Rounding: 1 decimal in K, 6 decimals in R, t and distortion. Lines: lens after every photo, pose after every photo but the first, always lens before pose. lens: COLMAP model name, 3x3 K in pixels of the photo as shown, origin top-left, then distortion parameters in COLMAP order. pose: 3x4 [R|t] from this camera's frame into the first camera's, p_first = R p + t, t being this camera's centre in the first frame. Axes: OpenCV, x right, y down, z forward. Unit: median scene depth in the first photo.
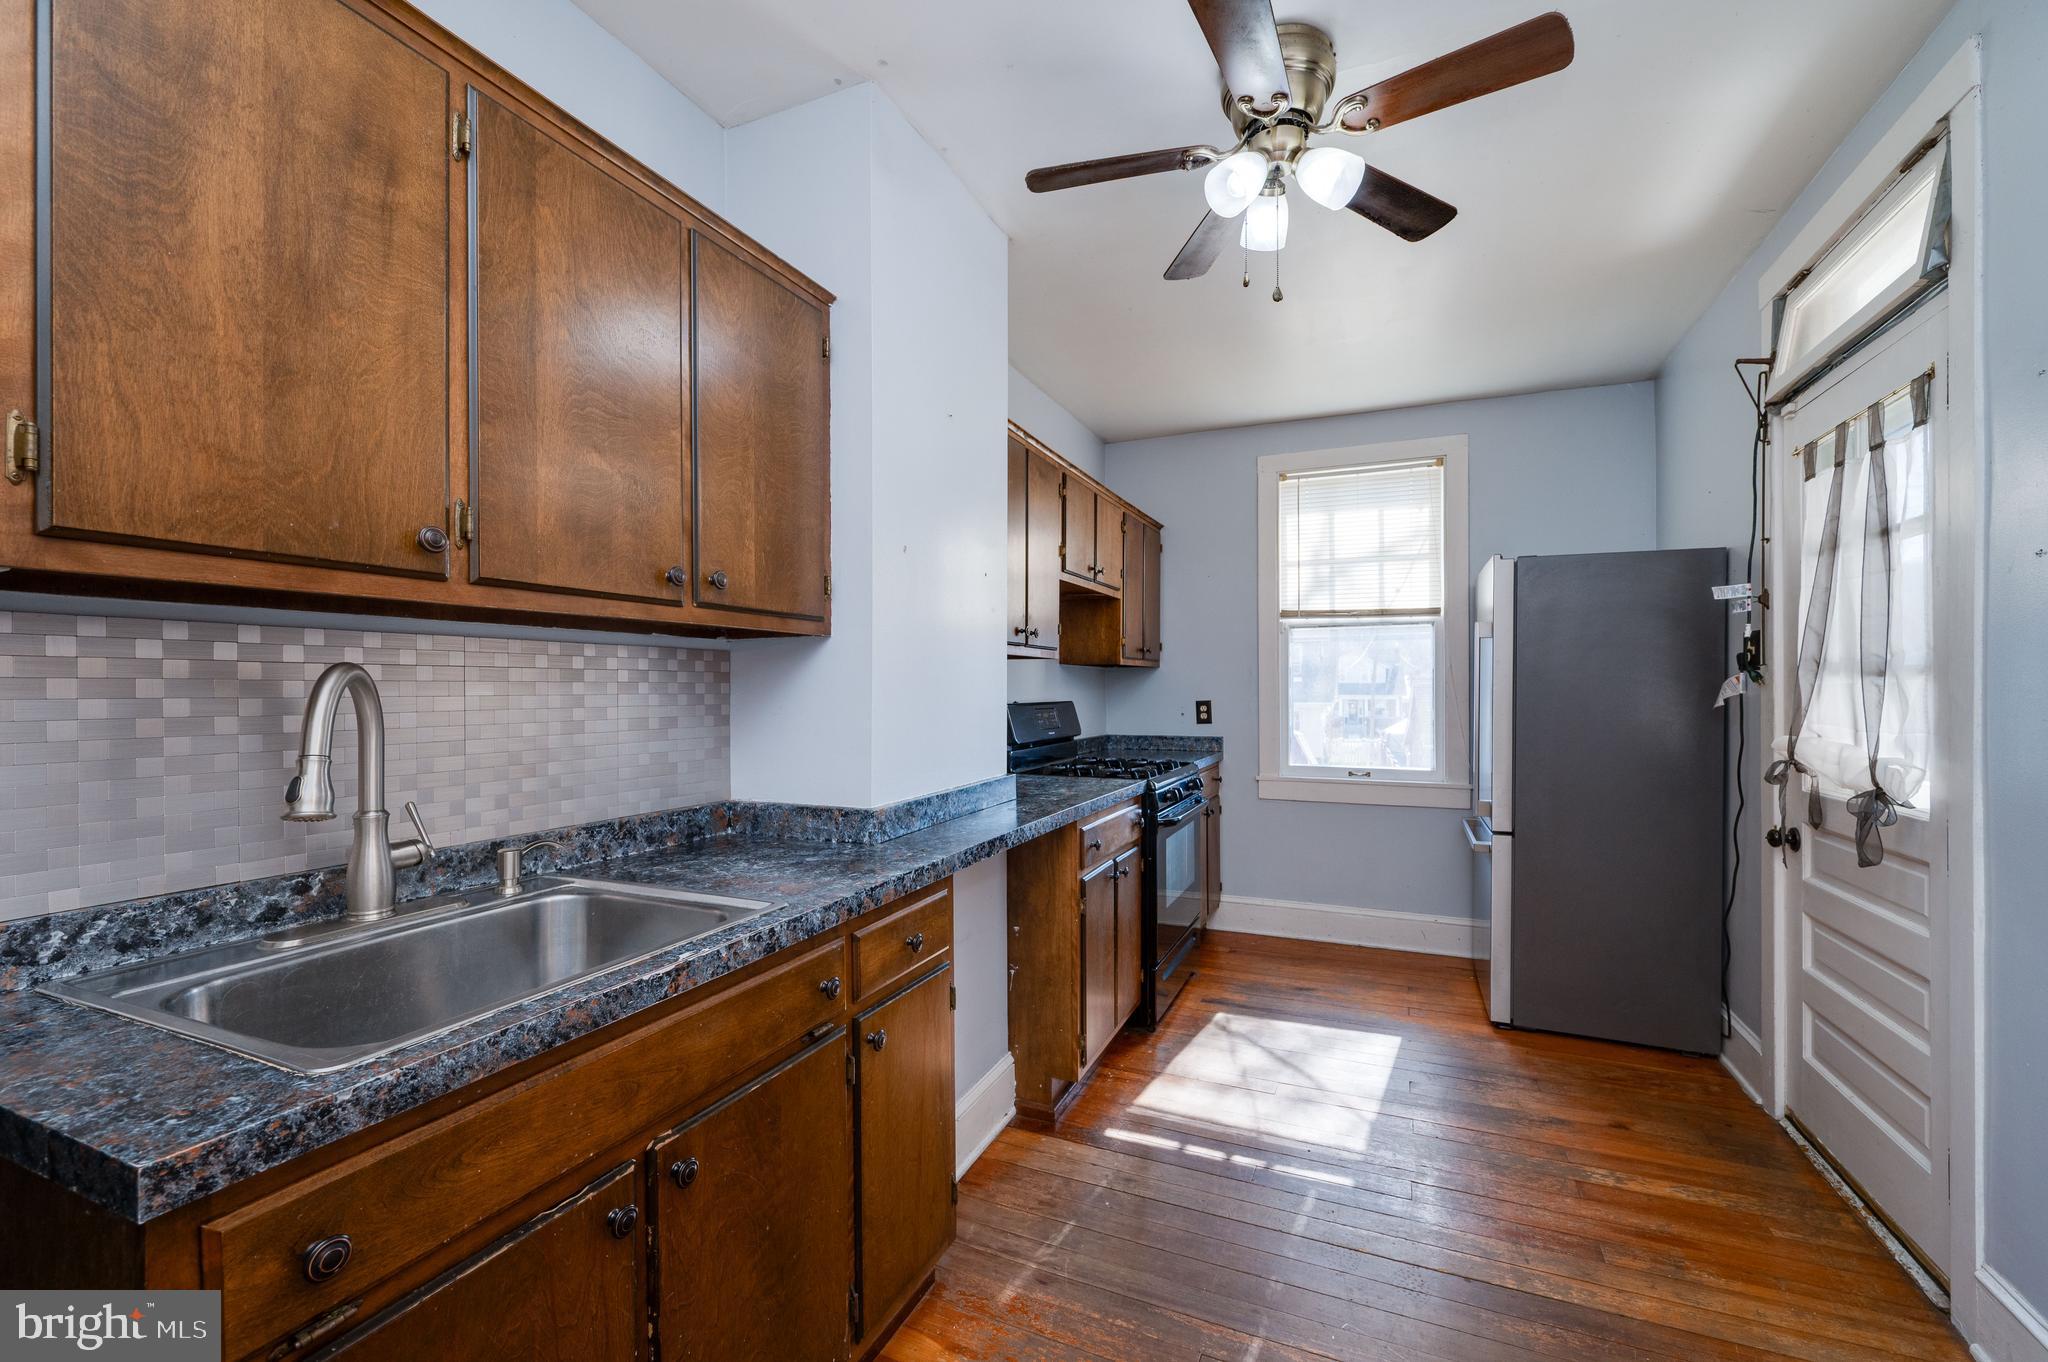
lens RADIAL K [[820.3, 0, 1050.8], [0, 820.3, 689.2], [0, 0, 1]] dist [-0.004999, 0.001028]
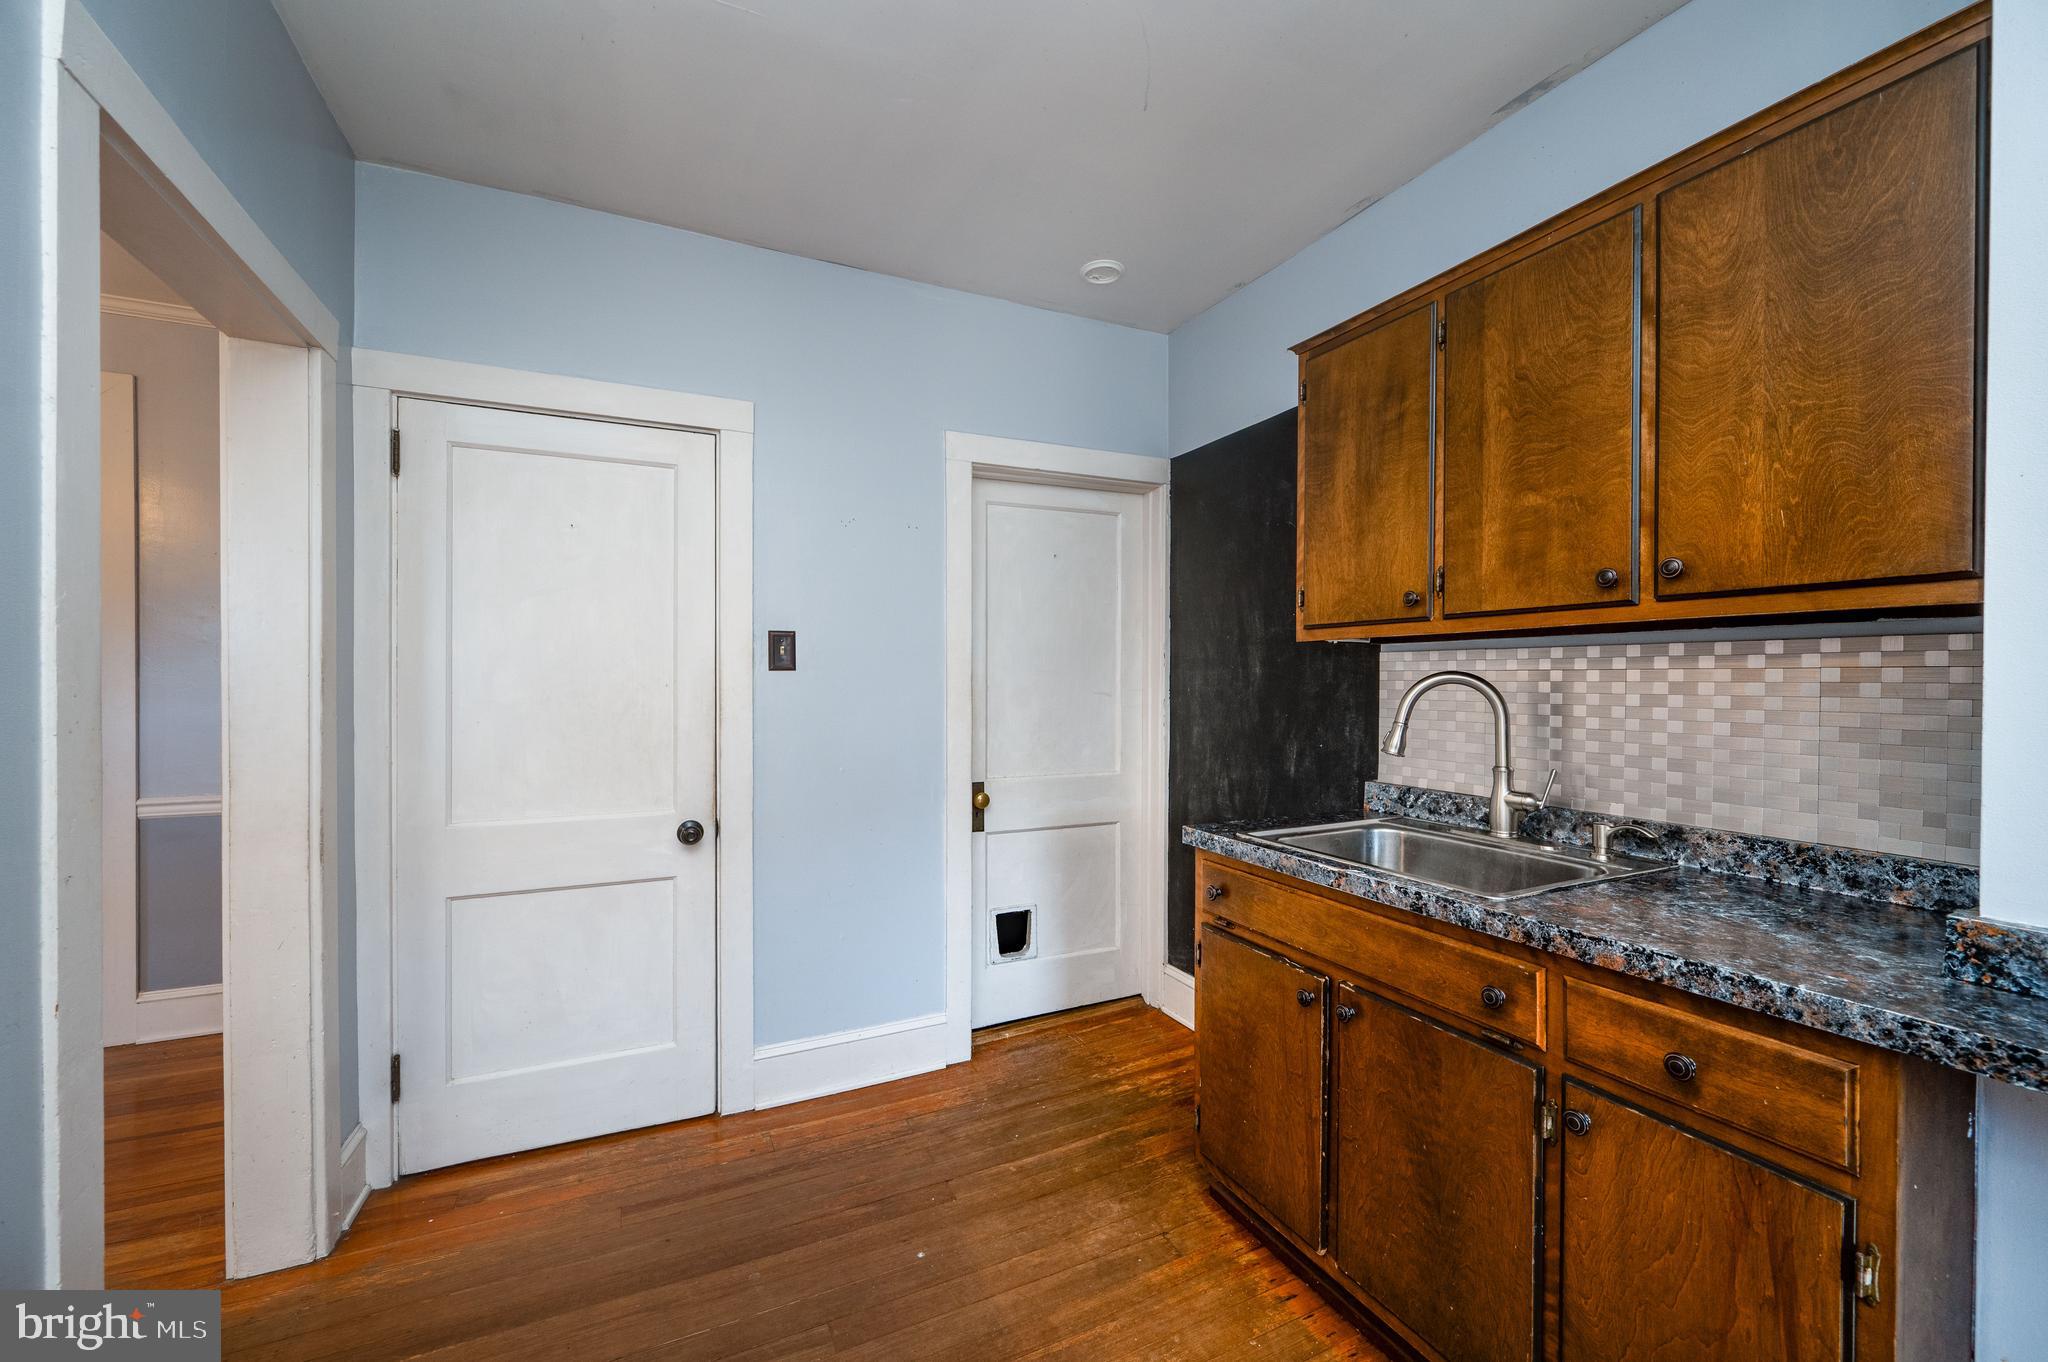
lens RADIAL K [[801.2, 0, 1029.8], [0, 801.2, 682.1], [0, 0, 1]] dist [-0.001250, 0.000064]
pose [[-0.650139, 0.003998, -0.759804, 0.486784], [-0.002968, 0.999965, 0.007801, -0.010205], [0.759809, 0.007327, -0.650105, 0.712895]]
